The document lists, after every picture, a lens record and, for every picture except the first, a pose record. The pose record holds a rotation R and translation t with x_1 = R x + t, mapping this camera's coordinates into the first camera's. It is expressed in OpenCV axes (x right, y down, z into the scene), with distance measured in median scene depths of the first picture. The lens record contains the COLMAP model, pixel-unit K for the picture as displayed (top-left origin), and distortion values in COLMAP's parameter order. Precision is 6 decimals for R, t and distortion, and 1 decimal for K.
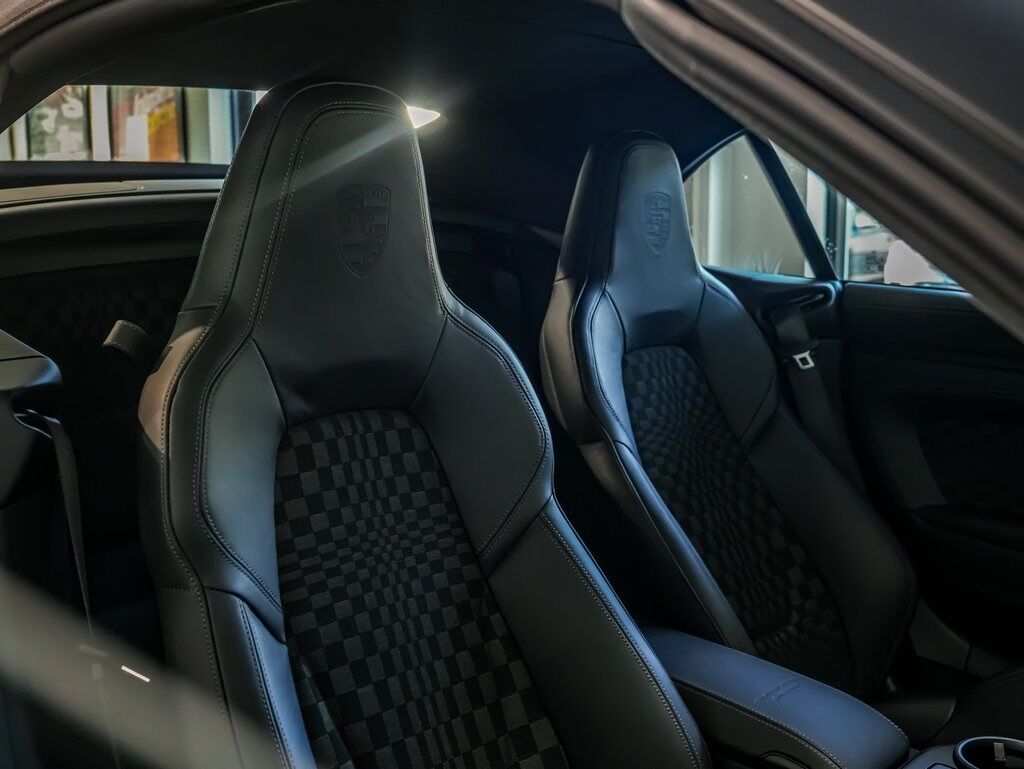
lens RADIAL K [[1277.8, 0, 512.0], [0, 1277.8, 384.5], [0, 0, 1]] dist [0.031575, 0.026405]
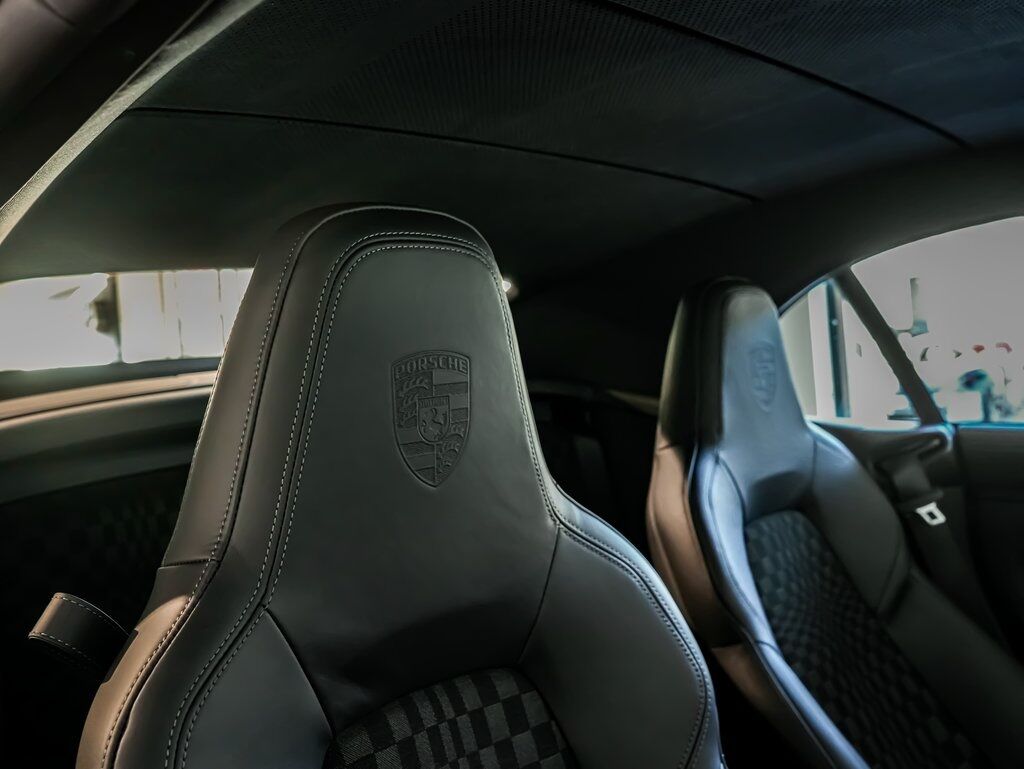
lens RADIAL K [[837.5, 0, 512.0], [0, 837.5, 384.5], [0, 0, 1]] dist [-0.005556, -0.003248]
pose [[0.996666, -0.075200, -0.031646, -0.045576], [0.070550, 0.989175, -0.128670, -0.059435], [0.040979, 0.126009, 0.991182, 0.424197]]
